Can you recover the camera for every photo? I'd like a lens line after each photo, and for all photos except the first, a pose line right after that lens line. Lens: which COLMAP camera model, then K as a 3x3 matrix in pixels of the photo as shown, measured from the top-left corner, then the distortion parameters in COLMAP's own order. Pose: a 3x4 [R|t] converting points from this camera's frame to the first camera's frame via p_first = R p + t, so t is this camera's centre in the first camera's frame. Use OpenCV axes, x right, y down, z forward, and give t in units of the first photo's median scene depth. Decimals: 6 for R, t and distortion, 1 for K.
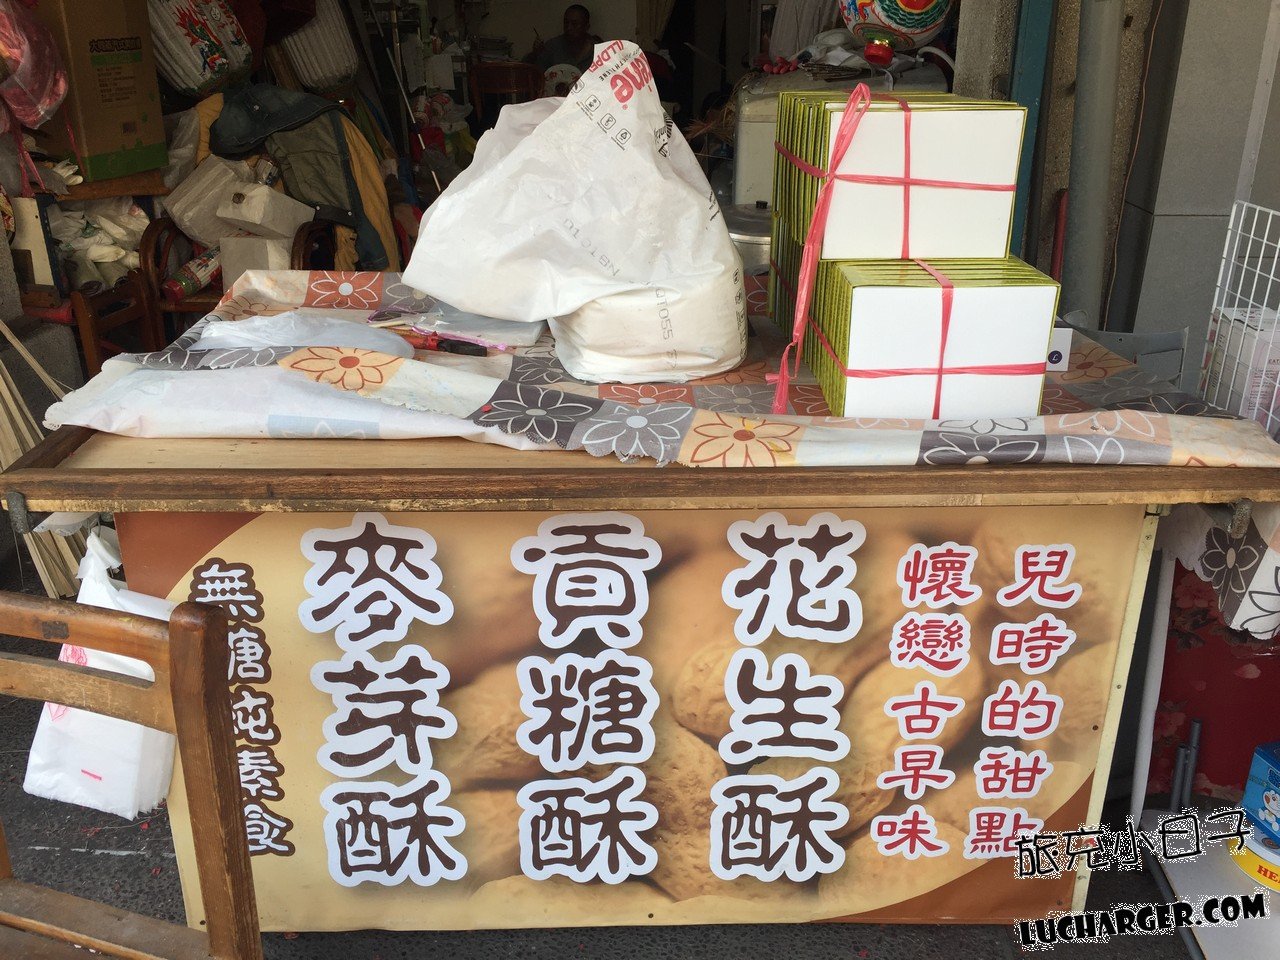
lens RADIAL K [[1057.0, 0, 637.7], [0, 1057.0, 460.5], [0, 0, 1]] dist [0.085354, -0.119980]
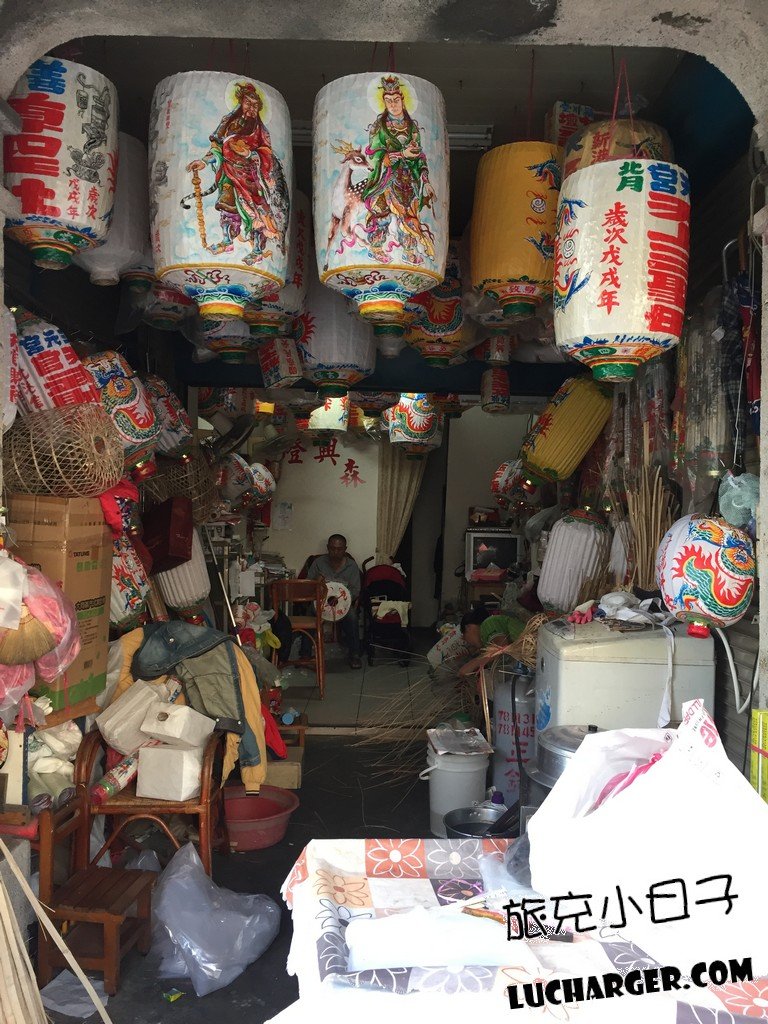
lens RADIAL K [[845.6, 0, 385.3], [0, 845.6, 532.6], [0, 0, 1]] dist [0.085354, -0.119980]
pose [[0.996304, 0.019988, 0.083536, -0.198456], [0.011747, 0.931701, -0.363036, -0.080478], [-0.085087, 0.362675, 0.928023, -0.015524]]
